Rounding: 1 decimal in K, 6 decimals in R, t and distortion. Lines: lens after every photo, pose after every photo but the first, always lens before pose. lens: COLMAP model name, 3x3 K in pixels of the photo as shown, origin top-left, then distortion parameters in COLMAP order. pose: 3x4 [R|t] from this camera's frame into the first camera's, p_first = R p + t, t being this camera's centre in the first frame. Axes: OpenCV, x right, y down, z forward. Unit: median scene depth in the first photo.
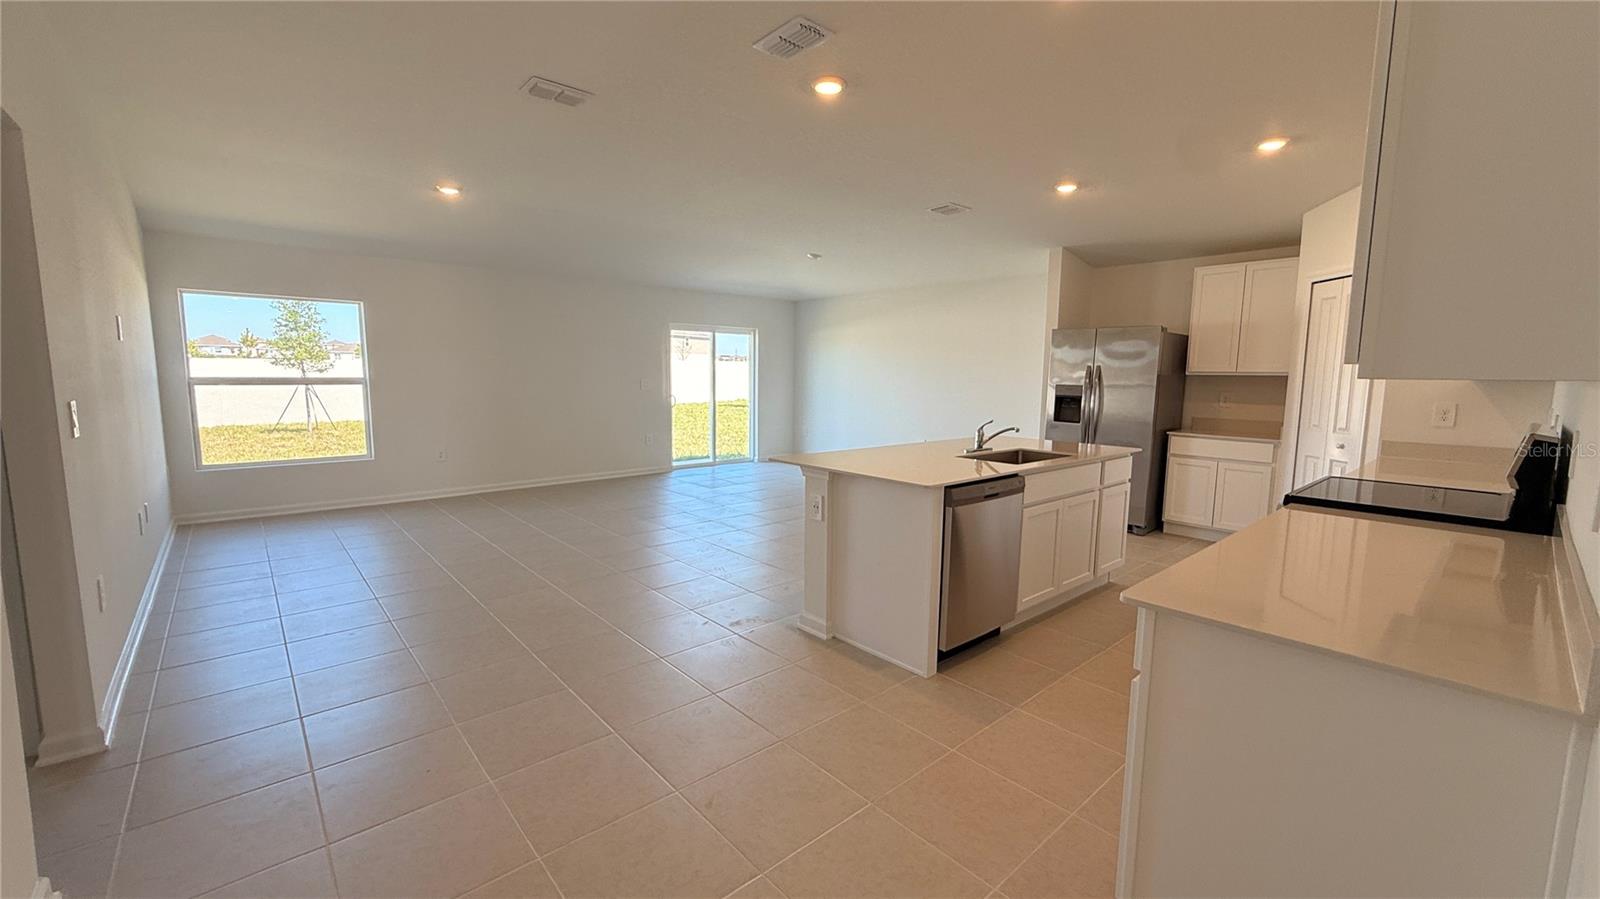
lens RADIAL K [[637.3, 0, 792.5], [0, 637.3, 447.8], [0, 0, 1]] dist [-0.000346, 0.000403]
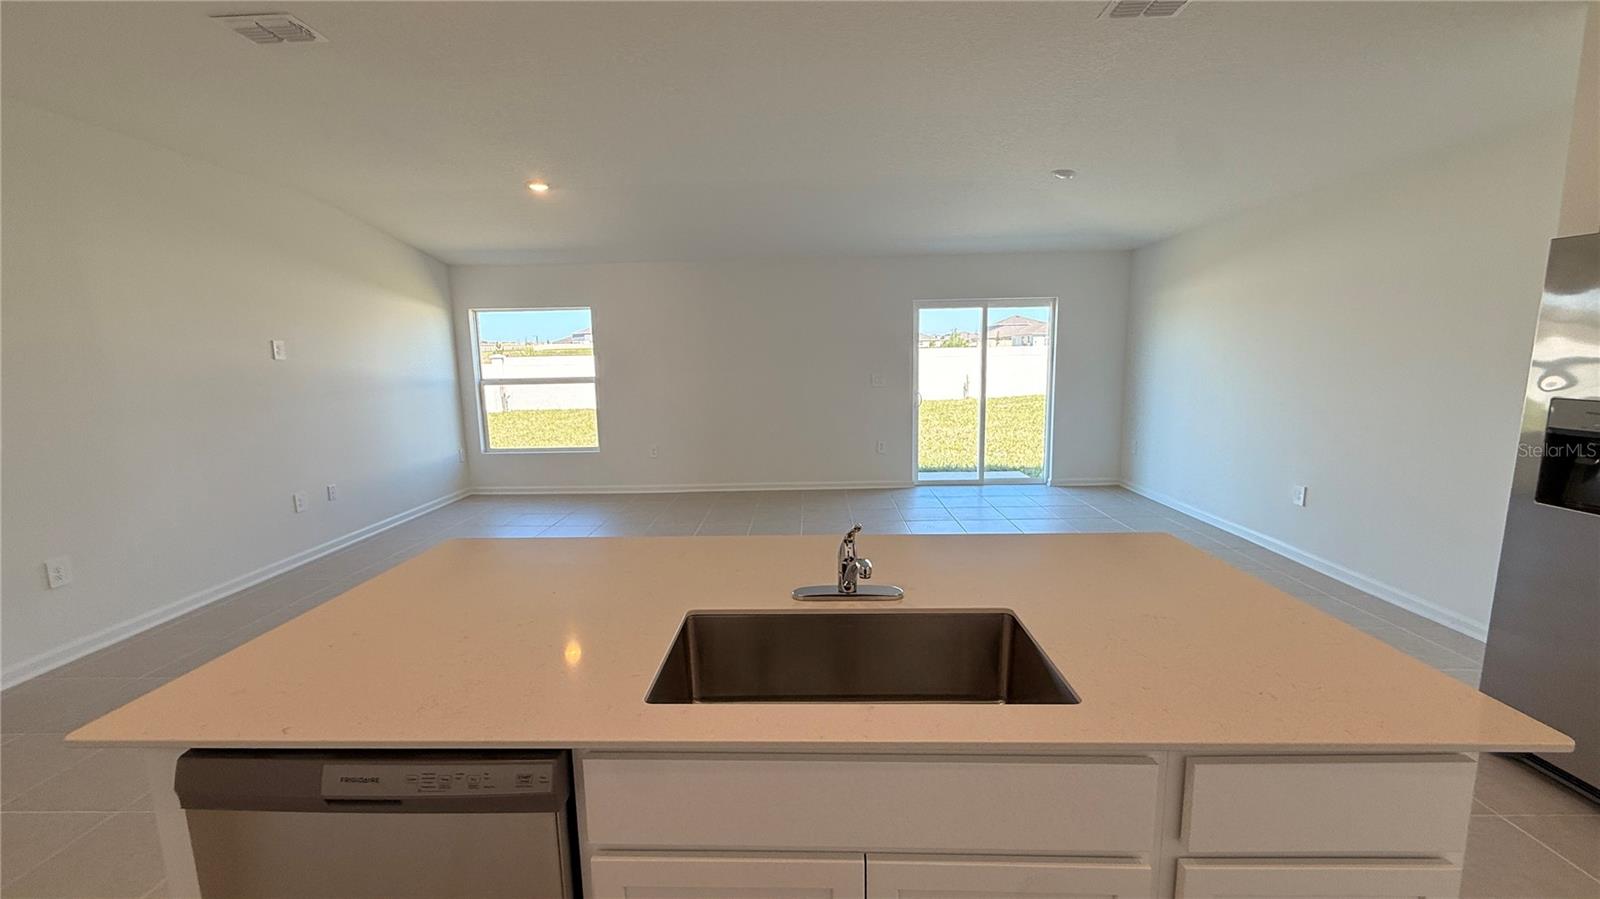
lens RADIAL K [[637.3, 0, 797.1], [0, 637.3, 443.2], [0, 0, 1]] dist [-0.000346, 0.000403]
pose [[0.749385, 0.066470, -0.658789, 0.229555], [-0.048211, 0.997785, 0.045833, -0.046235], [0.660377, -0.002586, 0.750930, 0.302227]]
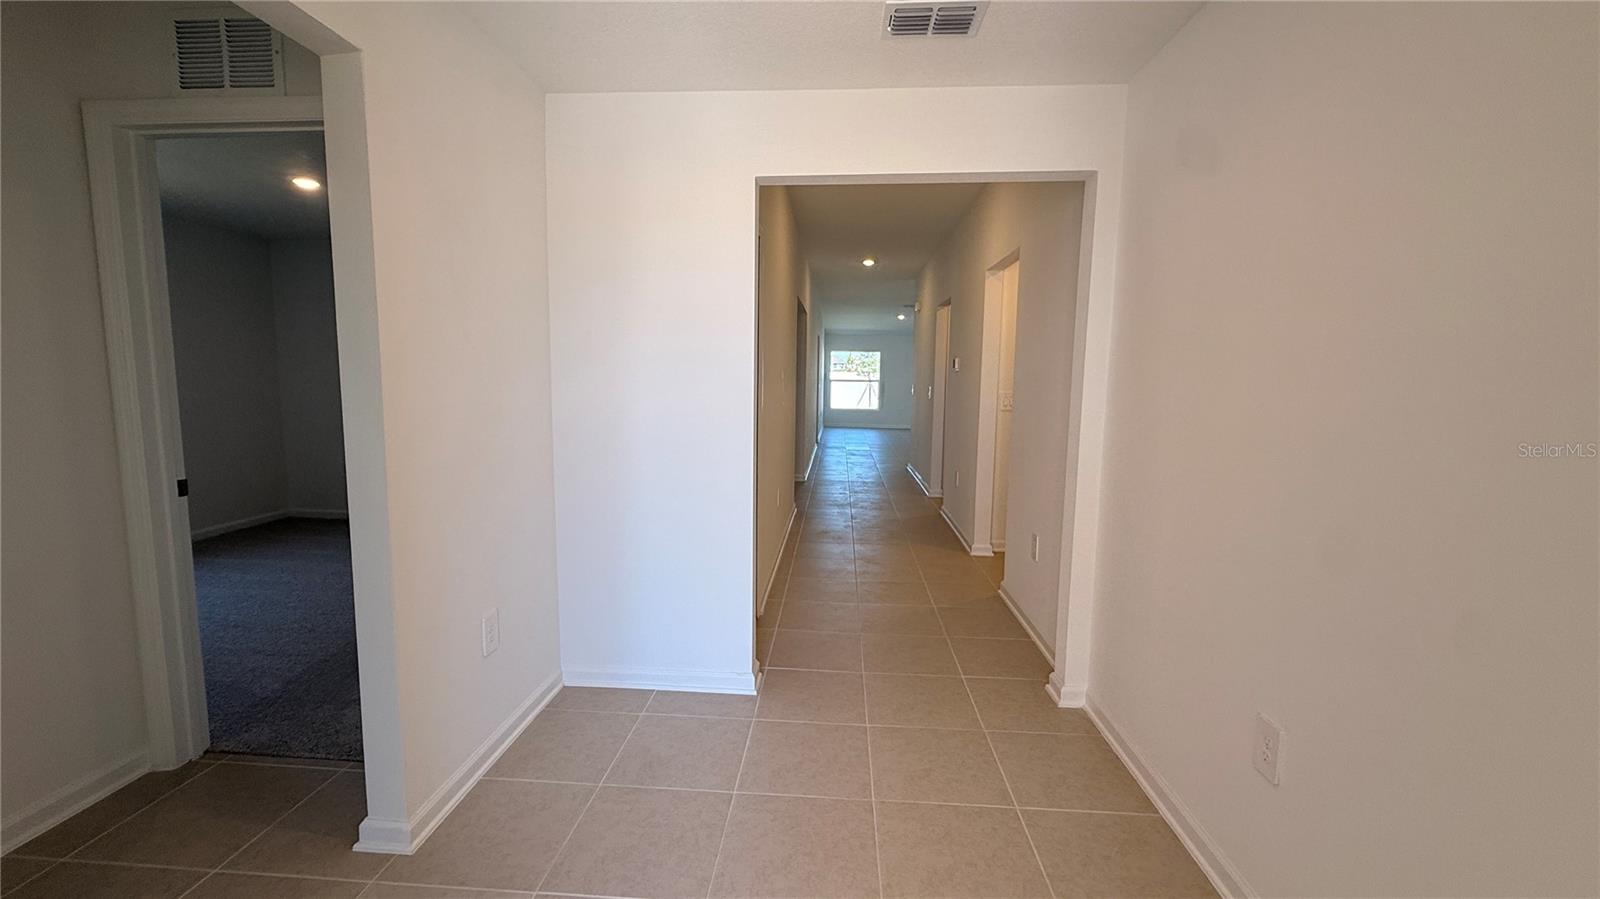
lens RADIAL K [[637.3, 0, 792.7], [0, 637.3, 446.3], [0, 0, 1]] dist [-0.000346, 0.000403]
pose [[0.696236, 0.068476, -0.714539, 0.738357], [-0.076134, 0.996869, 0.021348, 0.101917], [0.713764, 0.039538, 0.699270, -0.815670]]
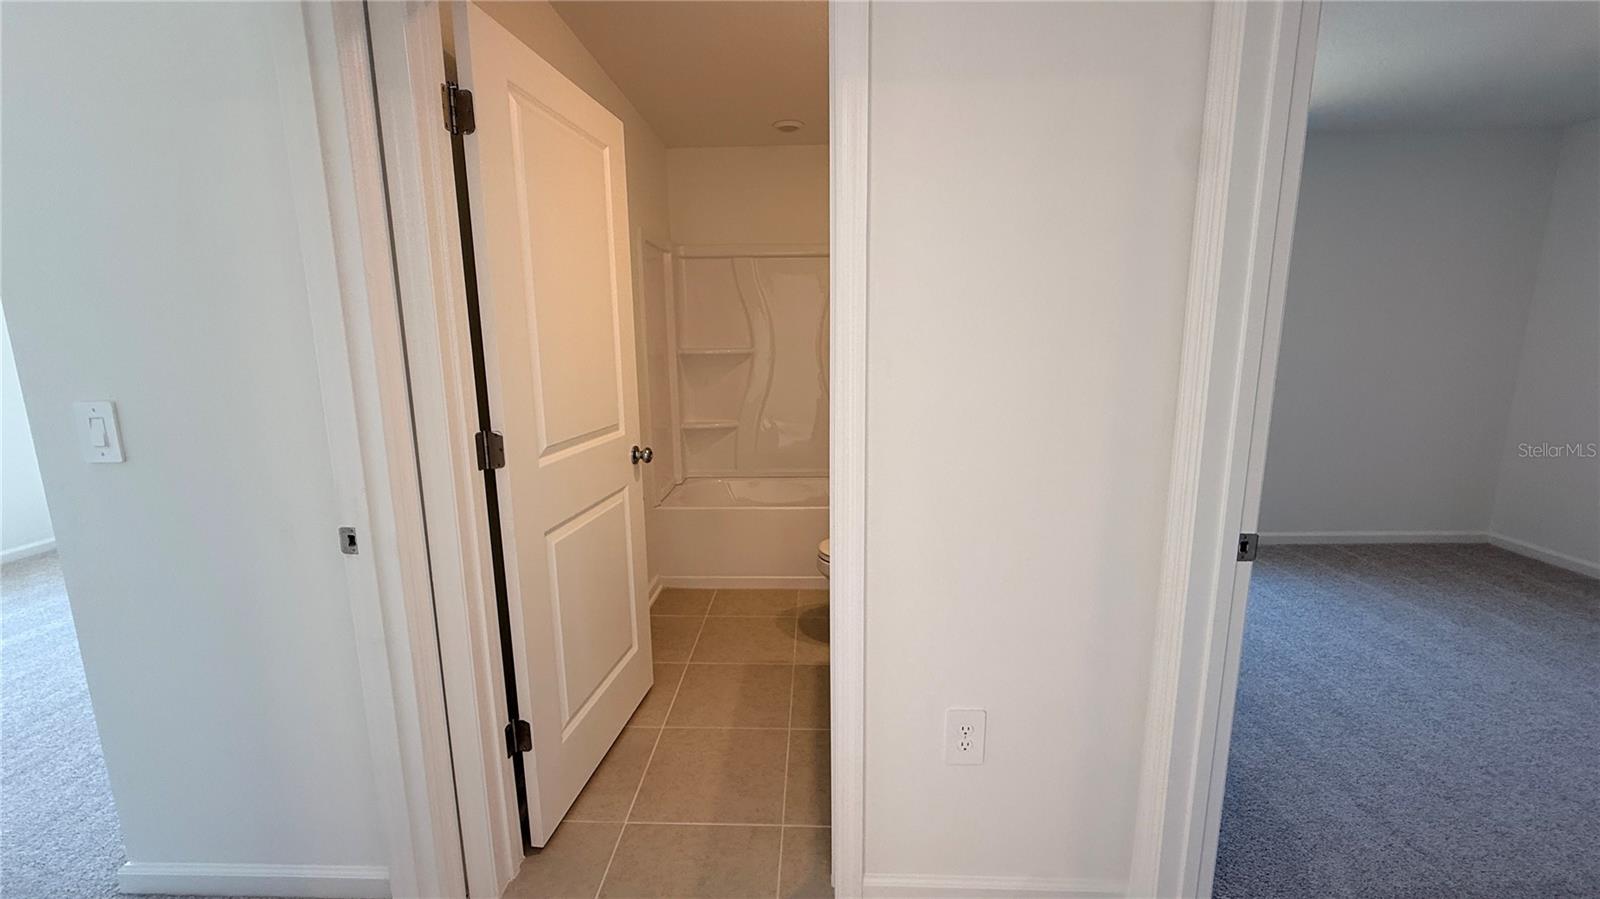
lens RADIAL K [[637.3, 0, 794.6], [0, 637.3, 451.8], [0, 0, 1]] dist [-0.000346, 0.000403]
pose [[-0.688464, 0.122593, -0.714834, 0.559122], [-0.077535, 0.967522, 0.240604, 0.093354], [0.721114, 0.221072, -0.656599, -0.793907]]
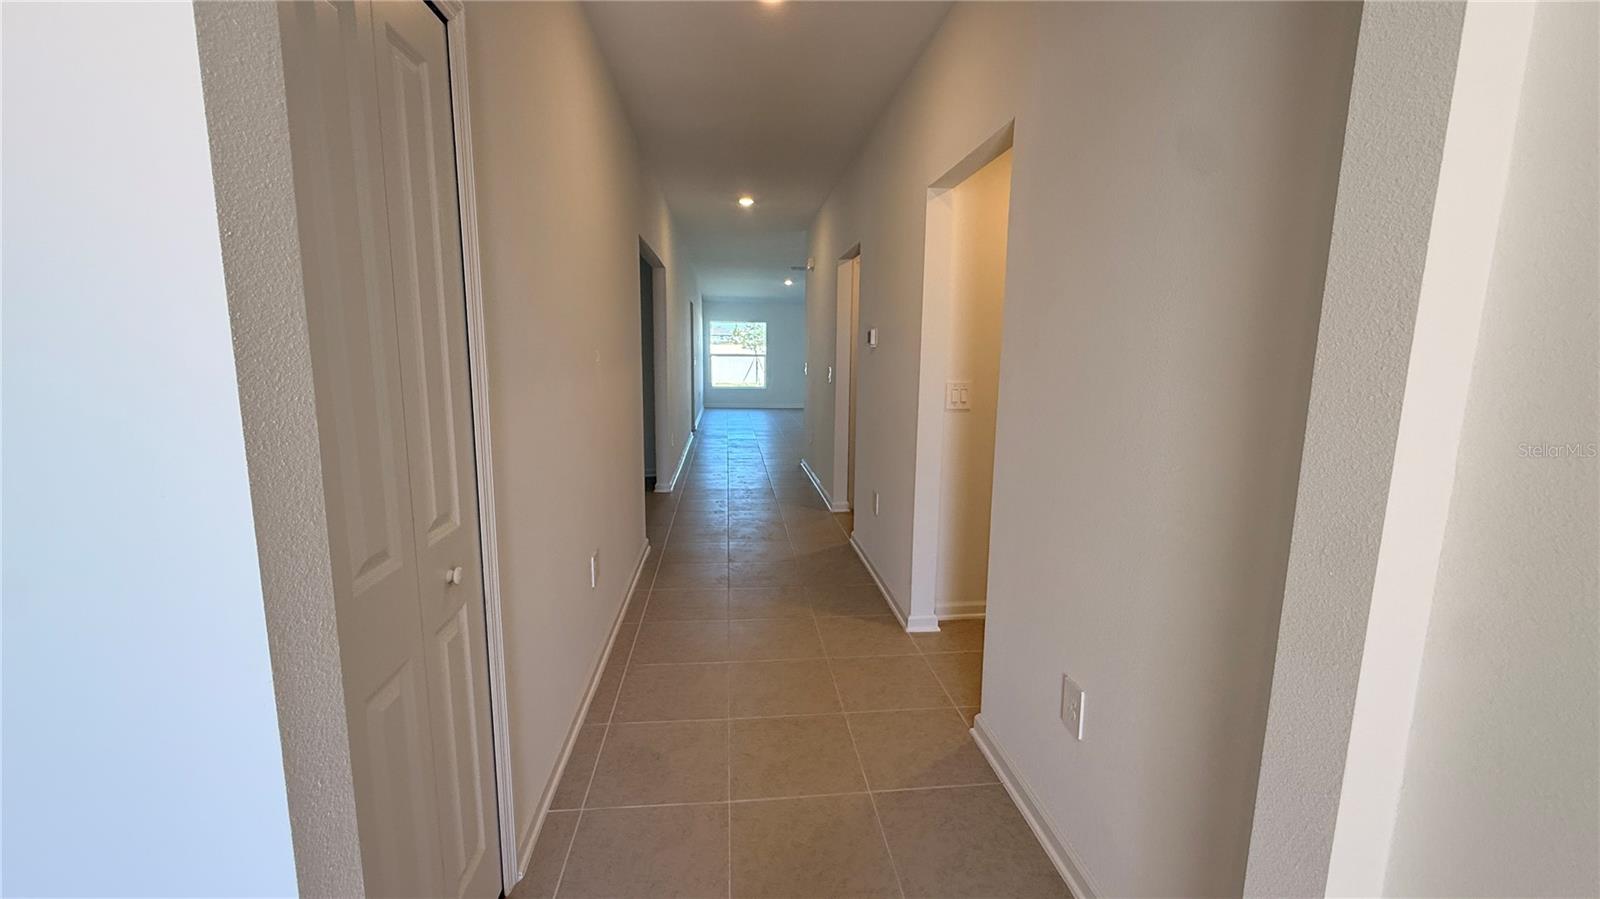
lens RADIAL K [[637.3, 0, 800.8], [0, 637.3, 448.9], [0, 0, 1]] dist [-0.000346, 0.000403]
pose [[0.817186, 0.078861, -0.570954, 0.600175], [-0.056575, 0.996787, 0.056704, 0.073863], [0.573591, -0.014036, 0.819022, -0.636393]]
